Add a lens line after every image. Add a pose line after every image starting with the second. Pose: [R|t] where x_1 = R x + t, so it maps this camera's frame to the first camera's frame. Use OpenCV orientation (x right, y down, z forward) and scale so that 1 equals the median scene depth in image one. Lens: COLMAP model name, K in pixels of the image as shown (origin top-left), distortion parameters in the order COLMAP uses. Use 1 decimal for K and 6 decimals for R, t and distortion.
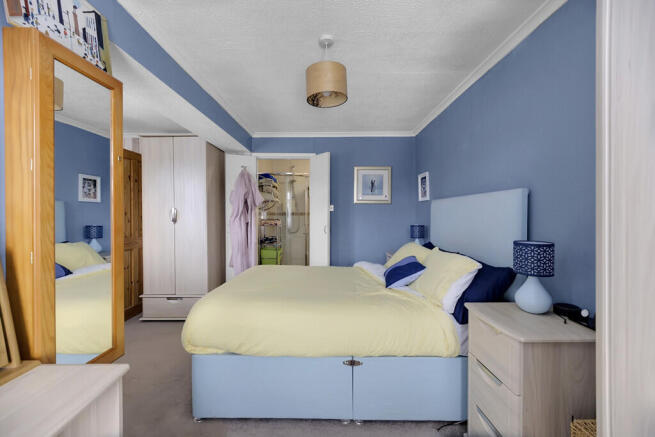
lens RADIAL K [[277.0, 0, 328.1], [0, 277.0, 217.4], [0, 0, 1]] dist [0.004677, -0.001092]
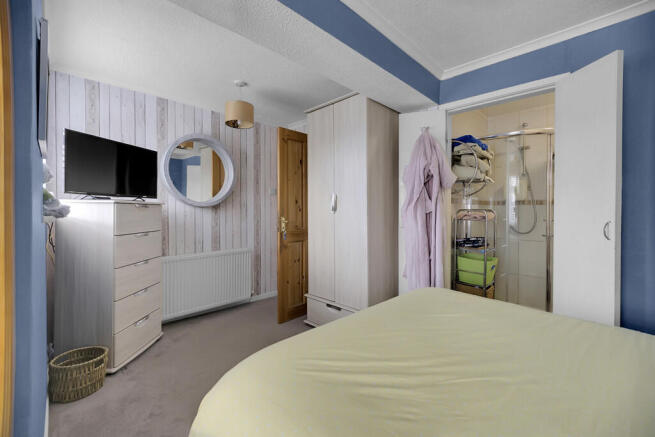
lens RADIAL K [[277.0, 0, 327.5], [0, 277.0, 210.2], [0, 0, 1]] dist [0.004677, -0.001092]
pose [[0.724831, 0.005528, -0.688905, -0.019228], [-0.008883, 0.999960, -0.001322, 0.013829], [0.688870, 0.007078, 0.724851, 0.363215]]
